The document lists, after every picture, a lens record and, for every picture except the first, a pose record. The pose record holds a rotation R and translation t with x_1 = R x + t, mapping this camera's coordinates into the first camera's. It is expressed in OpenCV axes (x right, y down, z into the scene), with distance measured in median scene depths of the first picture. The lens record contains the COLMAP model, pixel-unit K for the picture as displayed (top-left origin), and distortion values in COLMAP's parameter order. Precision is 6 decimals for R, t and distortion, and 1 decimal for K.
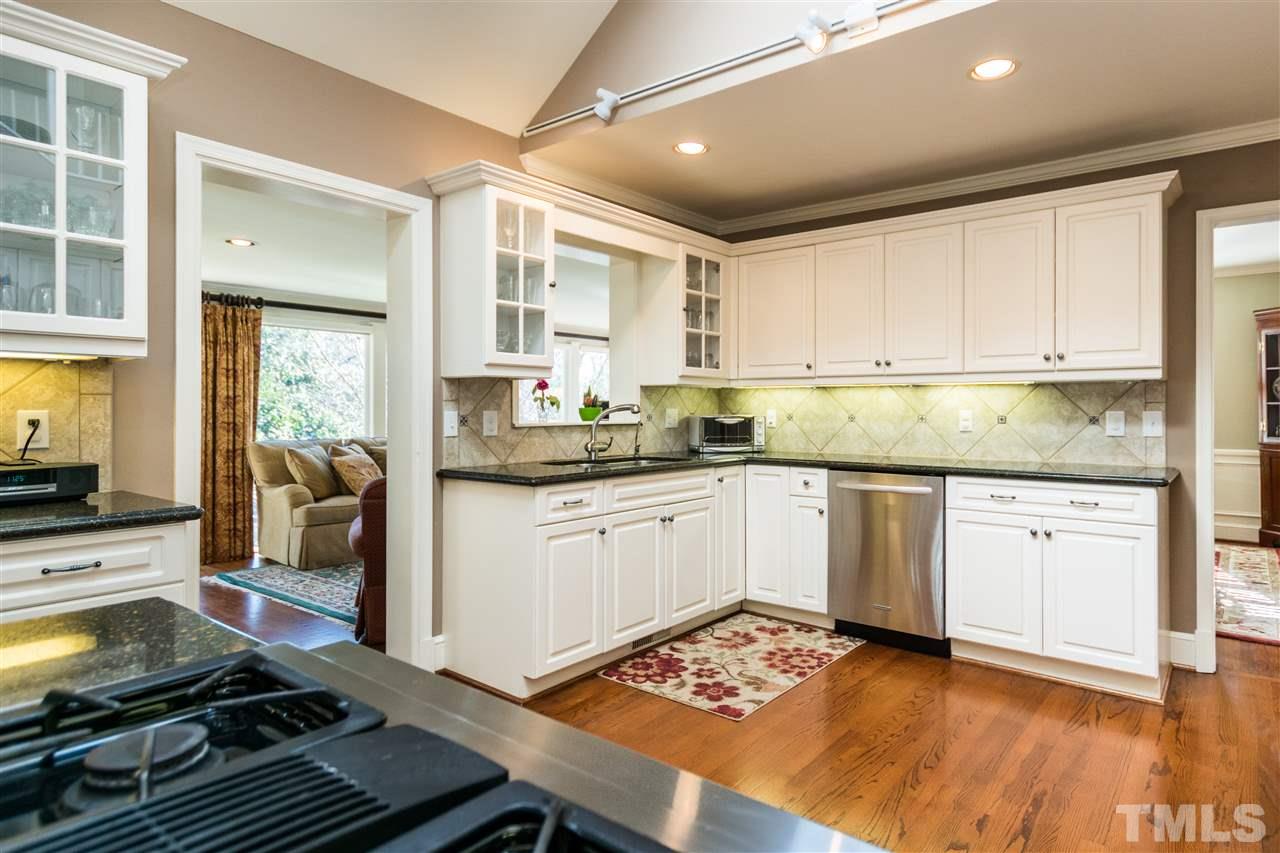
lens RADIAL K [[711.9, 0, 678.1], [0, 711.9, 401.4], [0, 0, 1]] dist [0.032837, -0.000120]
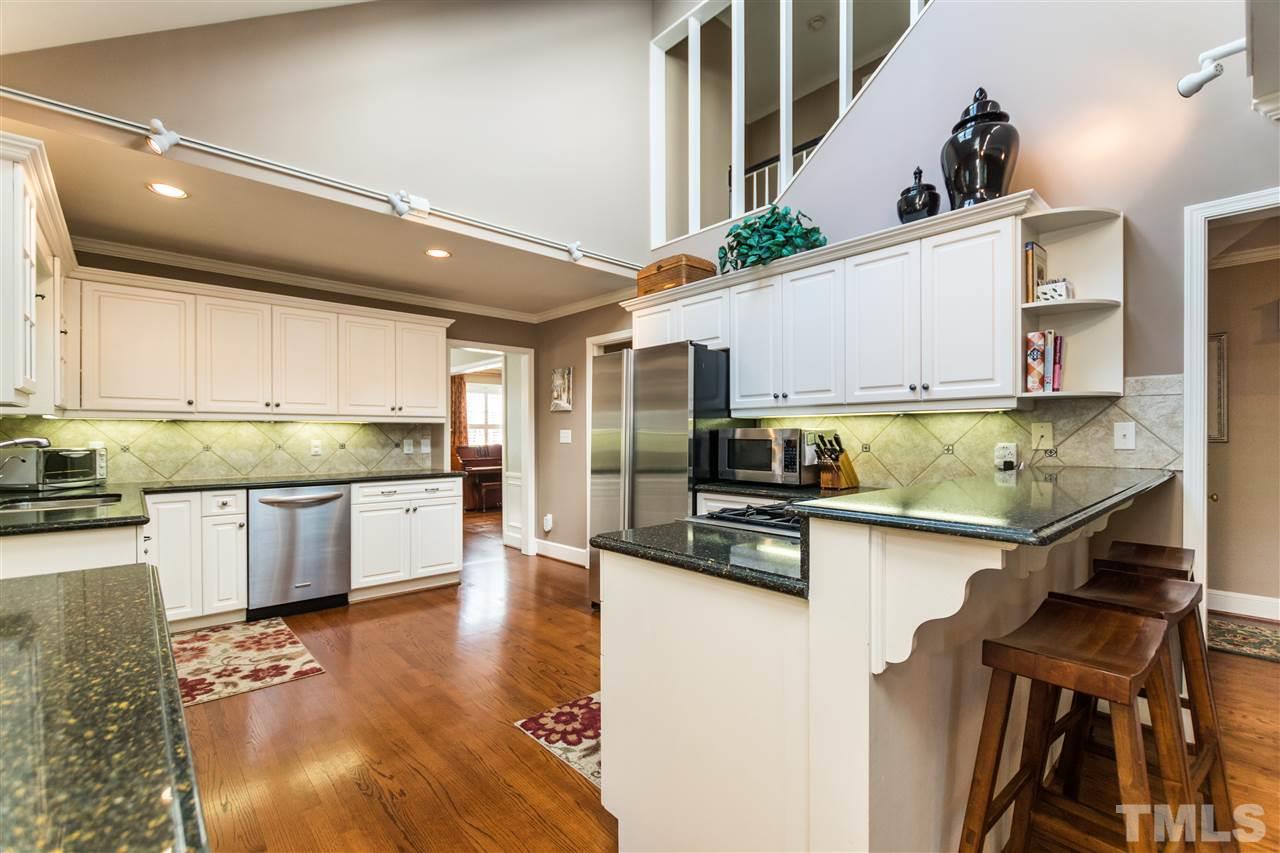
lens RADIAL K [[569.4, 0, 642.6], [0, 569.4, 437.5], [0, 0, 1]] dist [-0.001105, -0.000046]
pose [[0.185528, -0.006668, 0.982616, -0.661841], [-0.006622, 0.999946, 0.008036, -0.007000], [-0.982617, -0.007997, 0.185474, 0.164881]]
